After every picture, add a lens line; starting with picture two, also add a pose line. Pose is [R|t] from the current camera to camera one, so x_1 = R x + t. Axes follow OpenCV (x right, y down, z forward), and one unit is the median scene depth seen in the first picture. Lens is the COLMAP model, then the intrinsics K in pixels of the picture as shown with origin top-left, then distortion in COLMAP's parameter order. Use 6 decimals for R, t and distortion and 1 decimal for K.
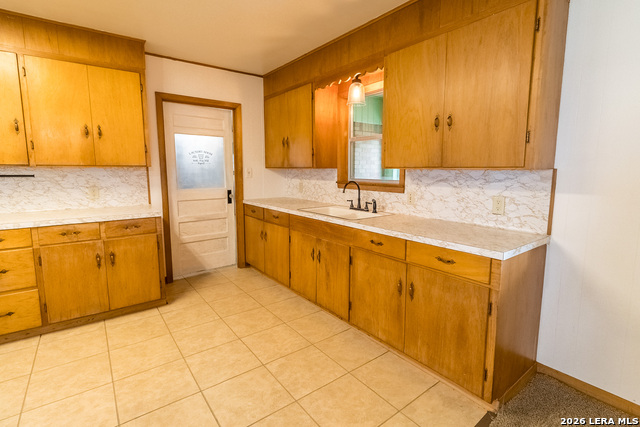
lens RADIAL K [[311.2, 0, 324.3], [0, 311.2, 205.5], [0, 0, 1]] dist [0.000511, -0.000018]
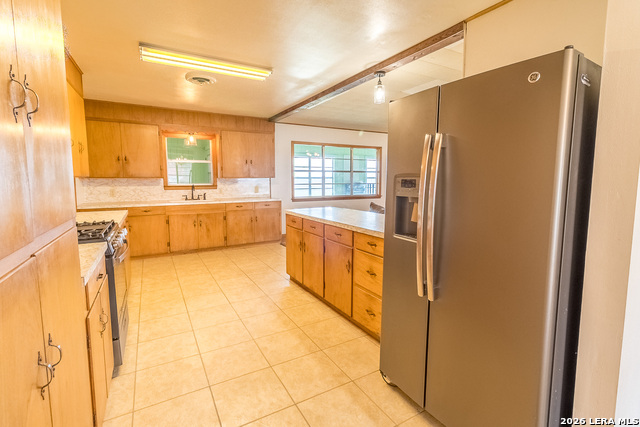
lens RADIAL K [[297.9, 0, 323.6], [0, 297.9, 207.4], [0, 0, 1]] dist [0.000809, 0.000002]
pose [[0.134388, -0.102833, 0.985579, -1.738351], [0.117741, 0.989212, 0.087158, -0.005500], [-0.983909, 0.104330, 0.145045, -0.038433]]
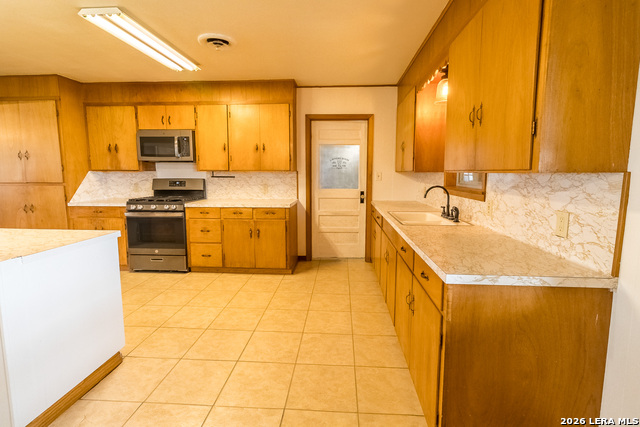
lens RADIAL K [[307.0, 0, 321.8], [0, 307.0, 204.9], [0, 0, 1]] dist [0.001354, 0.000048]
pose [[0.748701, 0.068955, -0.659312, 0.472001], [-0.077586, 0.996855, 0.016153, -0.009925], [0.658352, 0.039060, 0.751696, 0.093645]]
